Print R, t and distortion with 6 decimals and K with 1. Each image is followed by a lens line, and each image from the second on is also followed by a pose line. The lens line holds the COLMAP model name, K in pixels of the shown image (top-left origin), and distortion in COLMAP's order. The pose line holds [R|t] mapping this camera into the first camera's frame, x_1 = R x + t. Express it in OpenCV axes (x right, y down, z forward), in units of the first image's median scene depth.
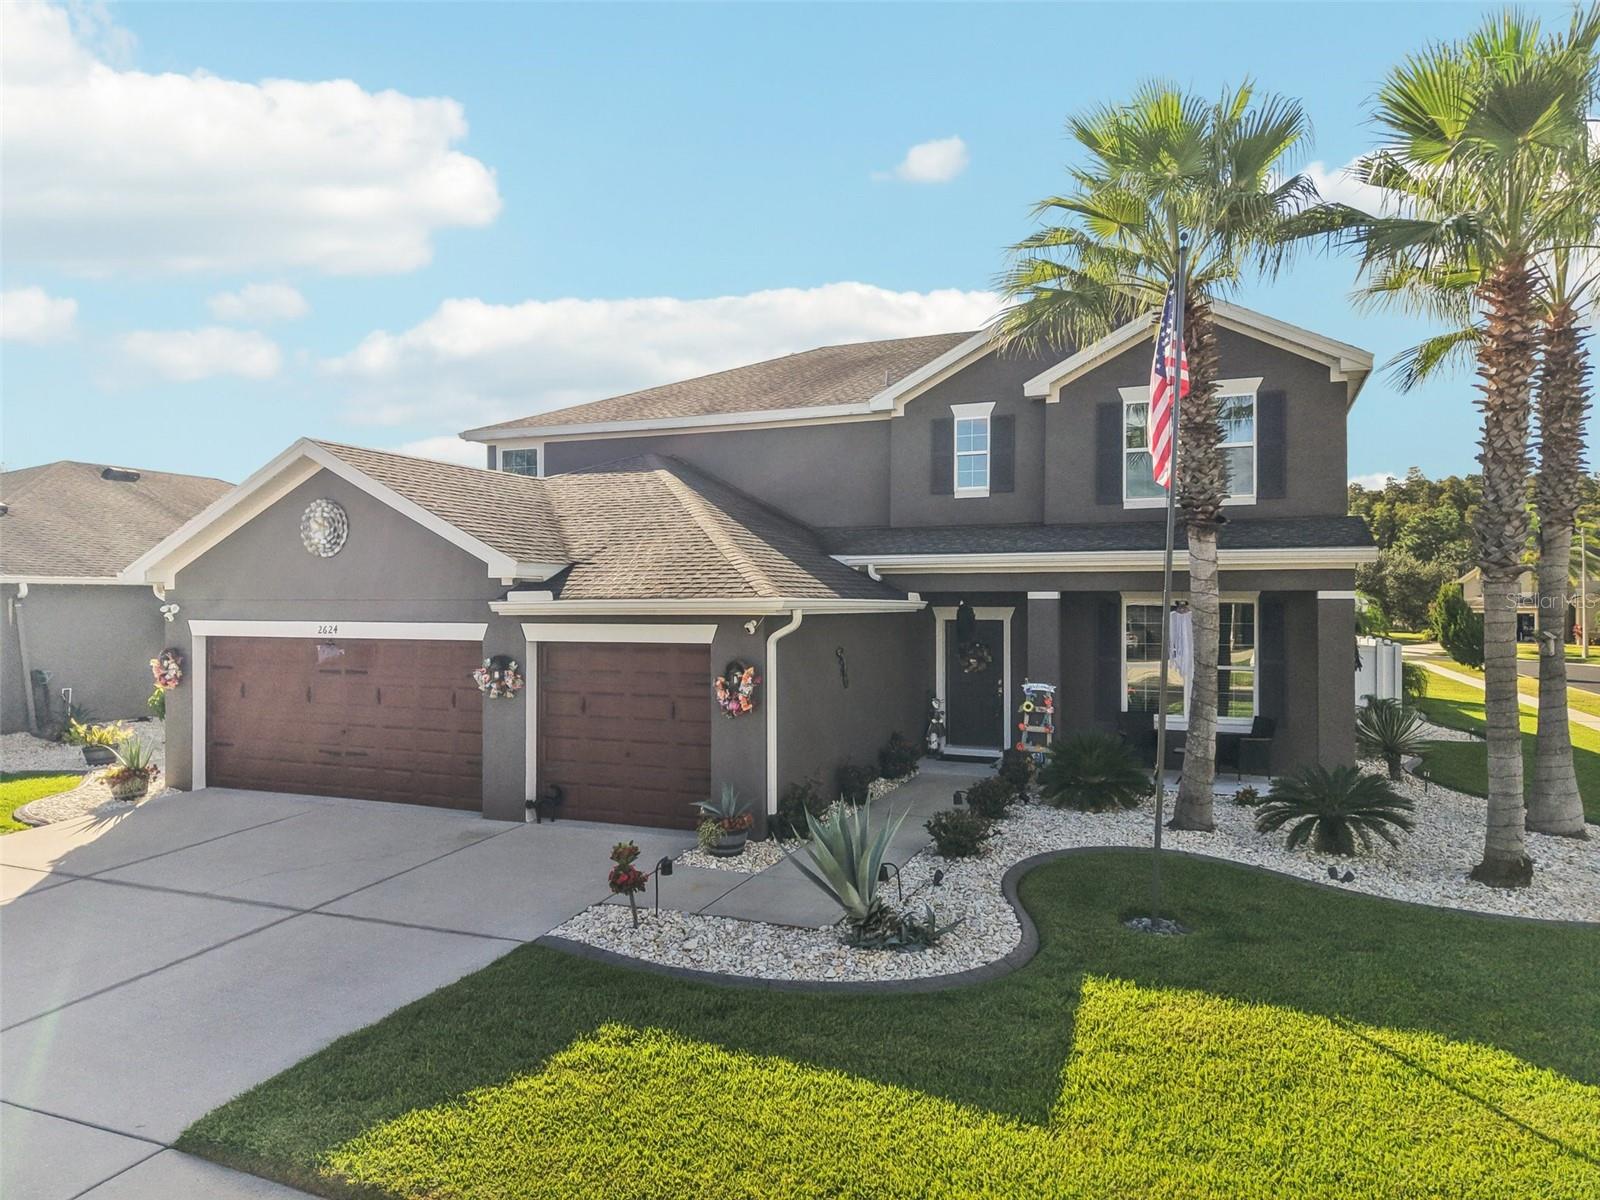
lens RADIAL K [[1066.5, 0, 794.9], [0, 1066.5, 598.2], [0, 0, 1]] dist [0.039899, -0.050006]
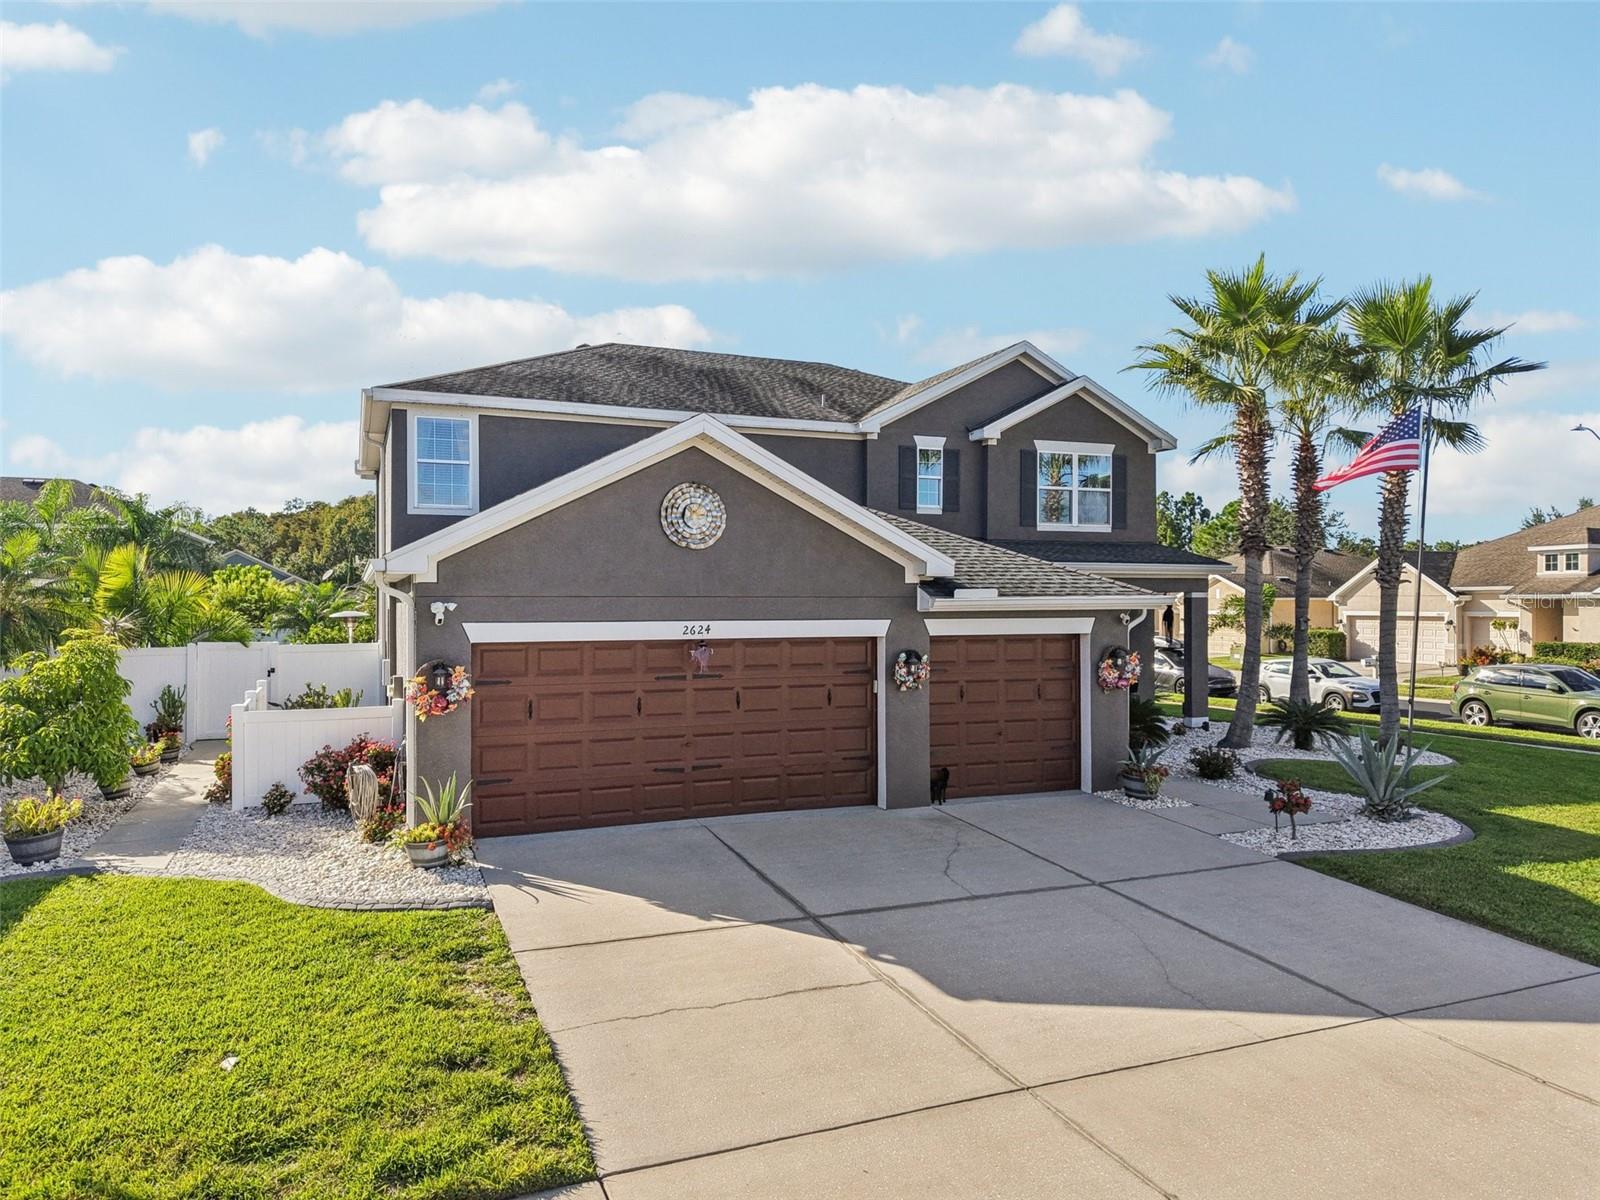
lens RADIAL K [[1066.5, 0, 794.9], [0, 1066.5, 598.2], [0, 0, 1]] dist [0.039899, -0.050006]
pose [[0.702446, 0.001536, 0.711736, -0.983741], [-0.003878, 0.999991, 0.001669, 0.001125], [-0.711727, -0.003933, 0.702445, 0.310492]]
